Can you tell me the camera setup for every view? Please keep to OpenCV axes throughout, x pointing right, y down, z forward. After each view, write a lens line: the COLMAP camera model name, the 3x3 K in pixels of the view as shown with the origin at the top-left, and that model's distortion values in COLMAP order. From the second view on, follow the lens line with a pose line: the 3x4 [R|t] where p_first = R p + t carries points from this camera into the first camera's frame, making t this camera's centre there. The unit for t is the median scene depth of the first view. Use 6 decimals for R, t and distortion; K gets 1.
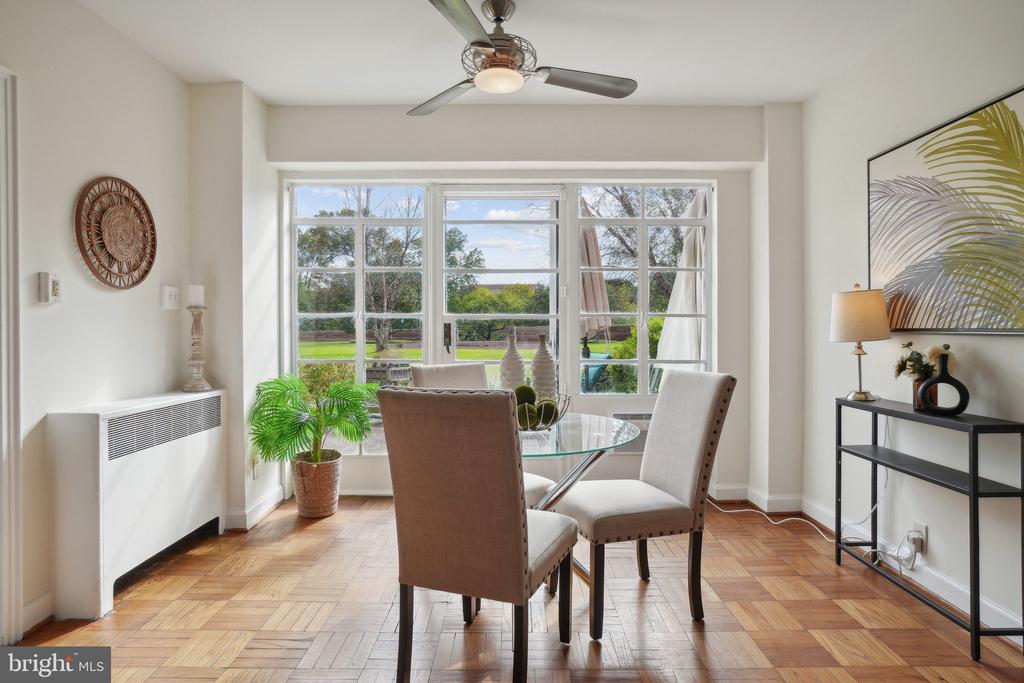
lens RADIAL K [[557.6, 0, 507.1], [0, 557.6, 334.2], [0, 0, 1]] dist [-0.012079, 0.005896]
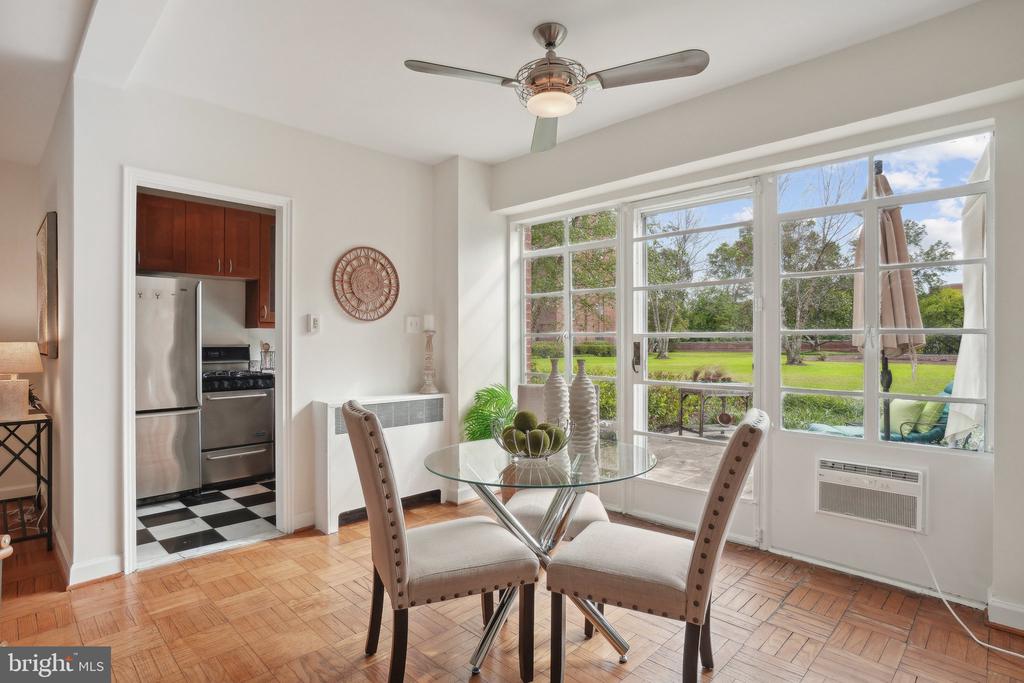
lens RADIAL K [[529.6, 0, 510.5], [0, 529.6, 341.8], [0, 0, 1]] dist [-0.011901, 0.001894]
pose [[0.710122, 0.002816, -0.704073, 0.510687], [-0.005708, 0.999982, -0.001757, -0.022634], [0.704055, 0.005266, 0.710126, 0.232961]]
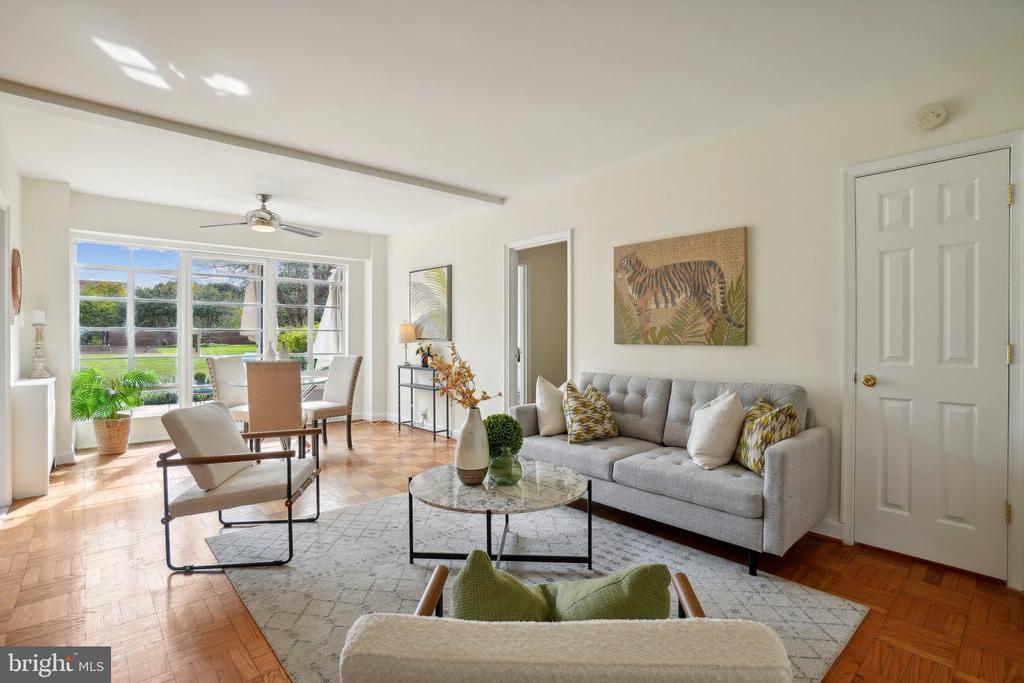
lens RADIAL K [[502.7, 0, 512.6], [0, 502.7, 335.9], [0, 0, 1]] dist [-0.019244, 0.003170]
pose [[0.740387, 0.002197, 0.672177, -0.532223], [0.000748, 0.999991, -0.004092, -0.009862], [-0.672180, 0.003532, 0.740379, -0.991546]]
